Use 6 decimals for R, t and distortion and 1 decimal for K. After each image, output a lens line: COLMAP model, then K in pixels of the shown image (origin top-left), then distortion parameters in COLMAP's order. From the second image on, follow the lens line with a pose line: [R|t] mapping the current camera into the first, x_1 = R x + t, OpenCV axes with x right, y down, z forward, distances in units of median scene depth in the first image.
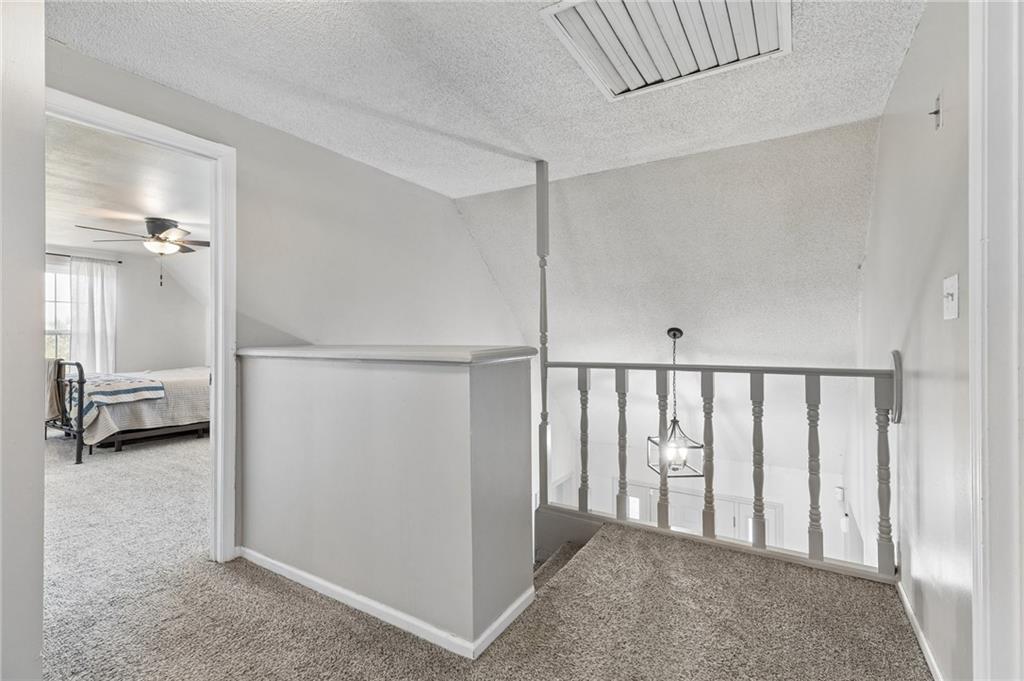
lens RADIAL K [[457.9, 0, 512.0], [0, 457.9, 340.5], [0, 0, 1]] dist [0.005399, 0.000673]
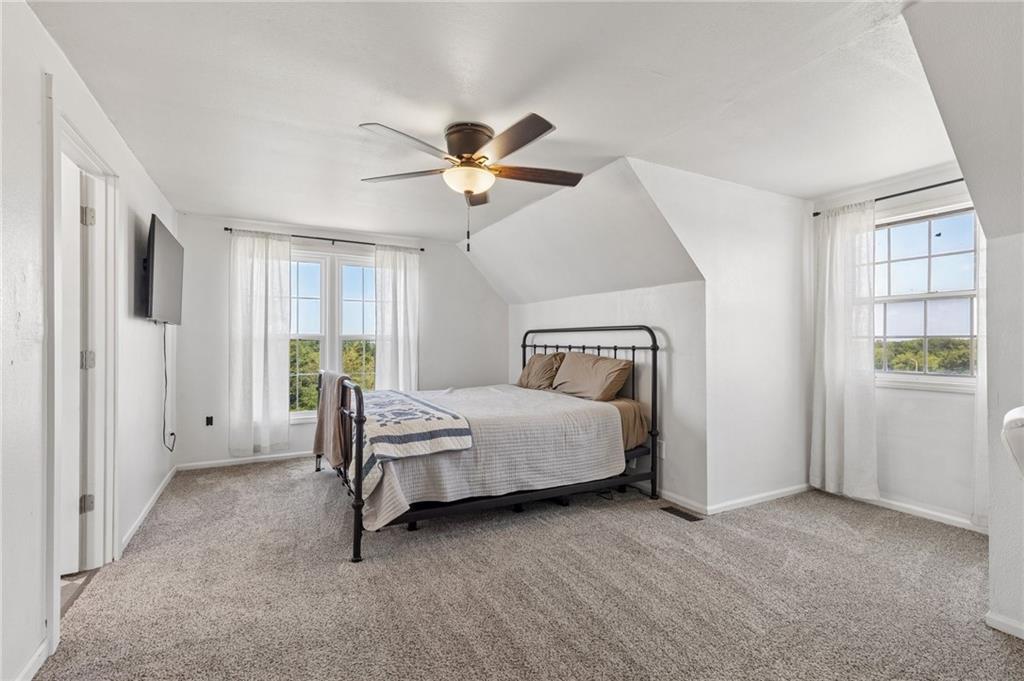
lens RADIAL K [[457.9, 0, 512.0], [0, 457.9, 340.5], [0, 0, 1]] dist [0.005399, 0.000673]
pose [[0.860579, -0.004528, -0.509297, -0.438890], [-0.001065, 0.999942, -0.010690, -0.005352], [0.509316, 0.009742, 0.860524, 0.553790]]
